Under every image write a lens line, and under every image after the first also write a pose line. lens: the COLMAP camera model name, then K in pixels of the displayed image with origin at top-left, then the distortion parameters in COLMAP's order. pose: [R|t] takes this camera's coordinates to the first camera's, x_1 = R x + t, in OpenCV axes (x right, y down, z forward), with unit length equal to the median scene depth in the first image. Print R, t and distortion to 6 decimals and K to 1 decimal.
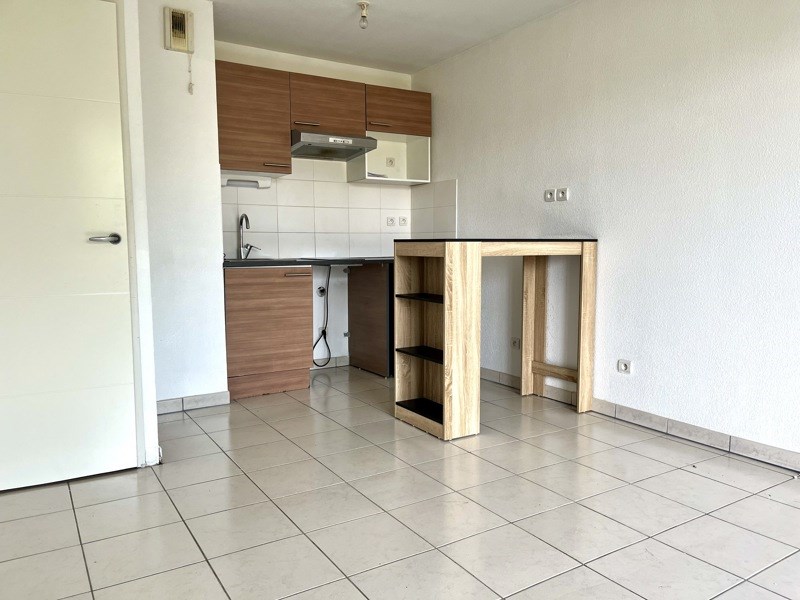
lens RADIAL K [[604.7, 0, 400.0], [0, 604.7, 300.0], [0, 0, 1]] dist [-0.002385, -0.001706]
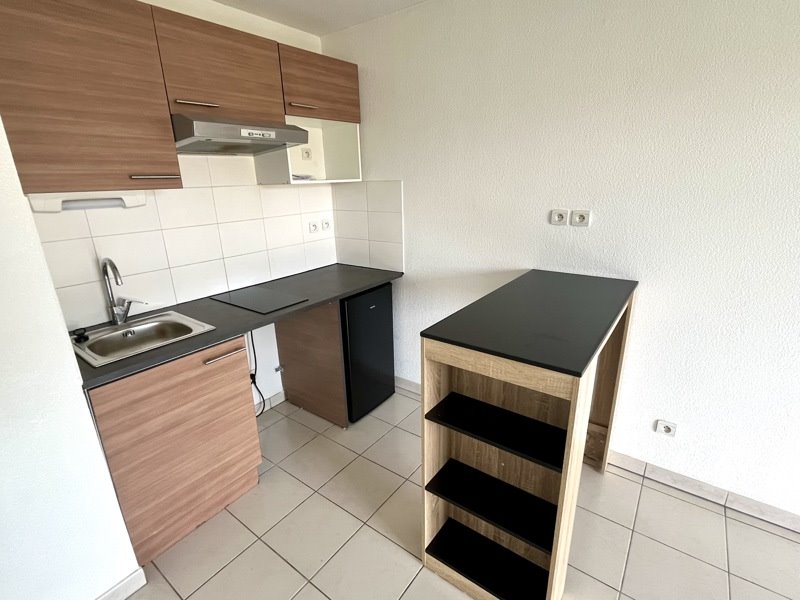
lens RADIAL K [[393.0, 0, 400.9], [0, 393.0, 297.6], [0, 0, 1]] dist [-0.012559, 0.000569]
pose [[0.930438, -0.125129, 0.344423, -0.118936], [0.054798, 0.976836, 0.206853, -0.163690], [-0.362328, -0.173591, 0.915743, 0.508538]]
